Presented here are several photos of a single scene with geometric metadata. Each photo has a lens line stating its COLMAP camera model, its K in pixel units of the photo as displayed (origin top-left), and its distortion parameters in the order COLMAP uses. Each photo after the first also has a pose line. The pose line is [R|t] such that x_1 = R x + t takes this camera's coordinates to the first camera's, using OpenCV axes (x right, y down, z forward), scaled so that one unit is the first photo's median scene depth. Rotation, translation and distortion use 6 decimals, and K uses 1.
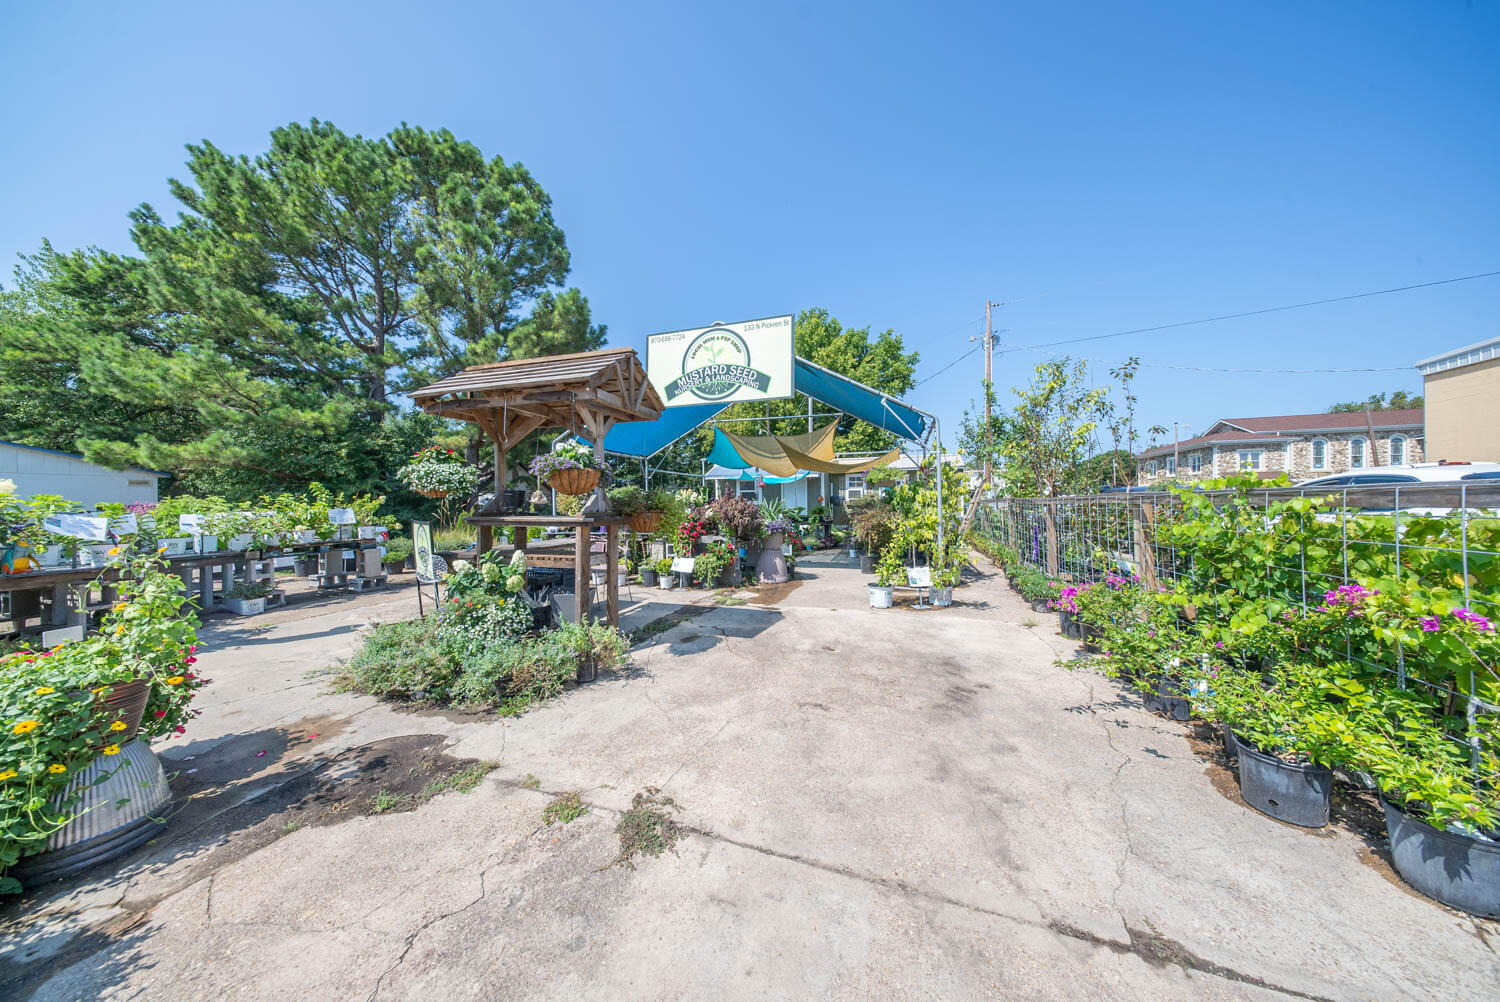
lens RADIAL K [[442.3, 0, 748.3], [0, 442.3, 503.4], [0, 0, 1]] dist [0.004211, -0.002538]
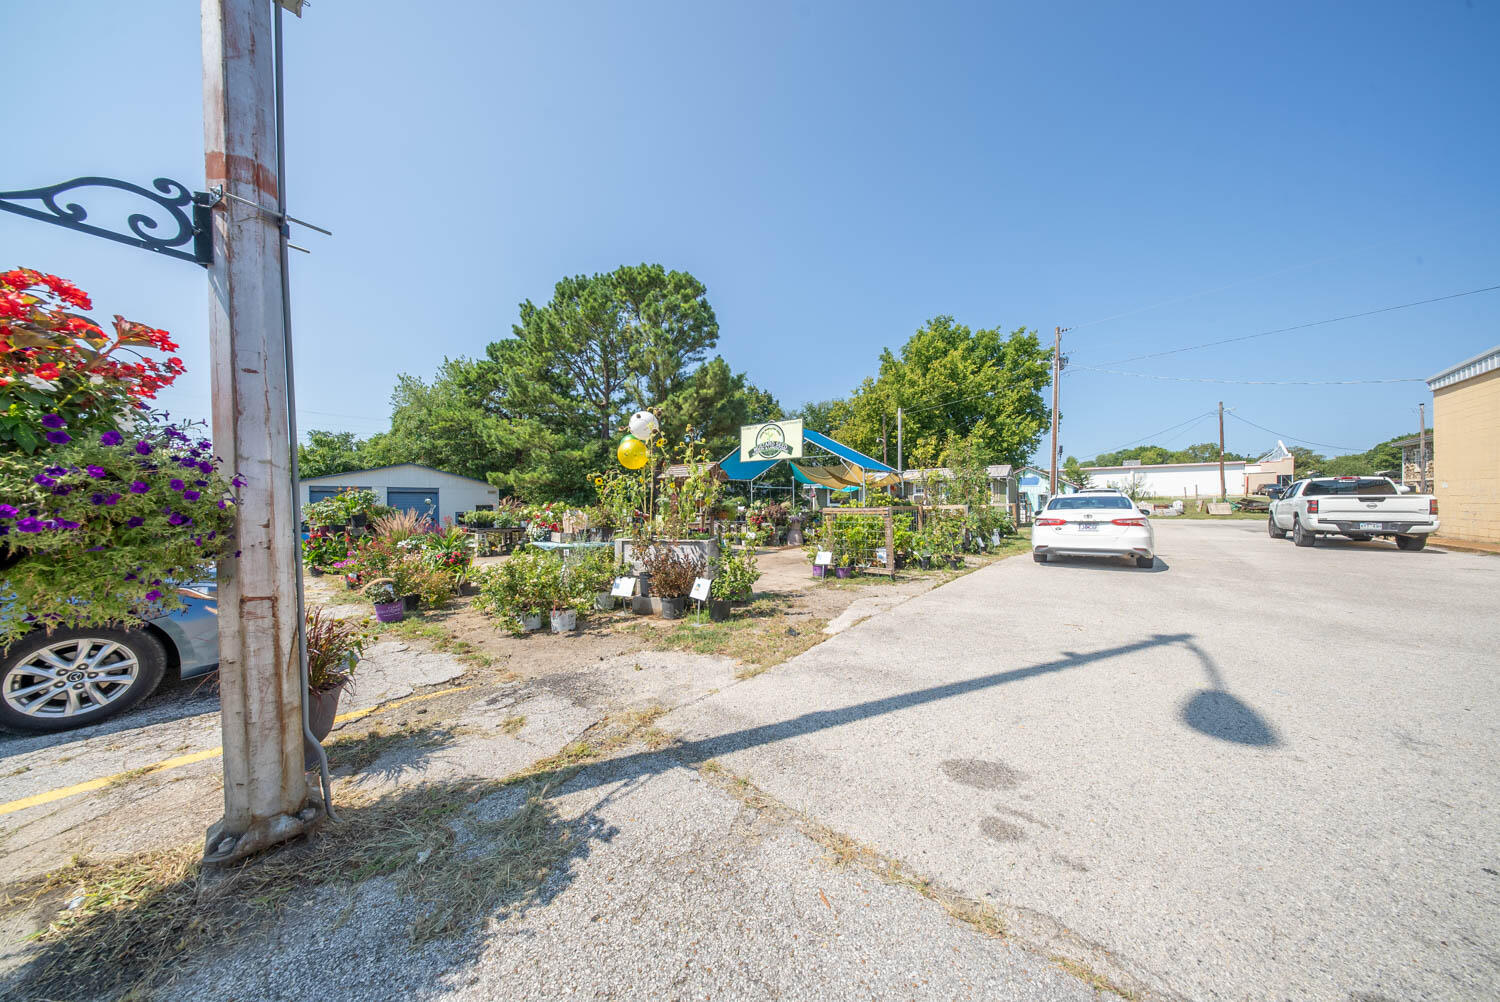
lens RADIAL K [[442.3, 0, 748.3], [0, 442.3, 503.4], [0, 0, 1]] dist [0.004211, -0.002538]
pose [[0.942683, 0.001253, -0.333688, 0.193700], [0.000230, 0.999990, 0.004406, -0.010744], [0.333690, -0.004230, 0.942673, -0.369134]]
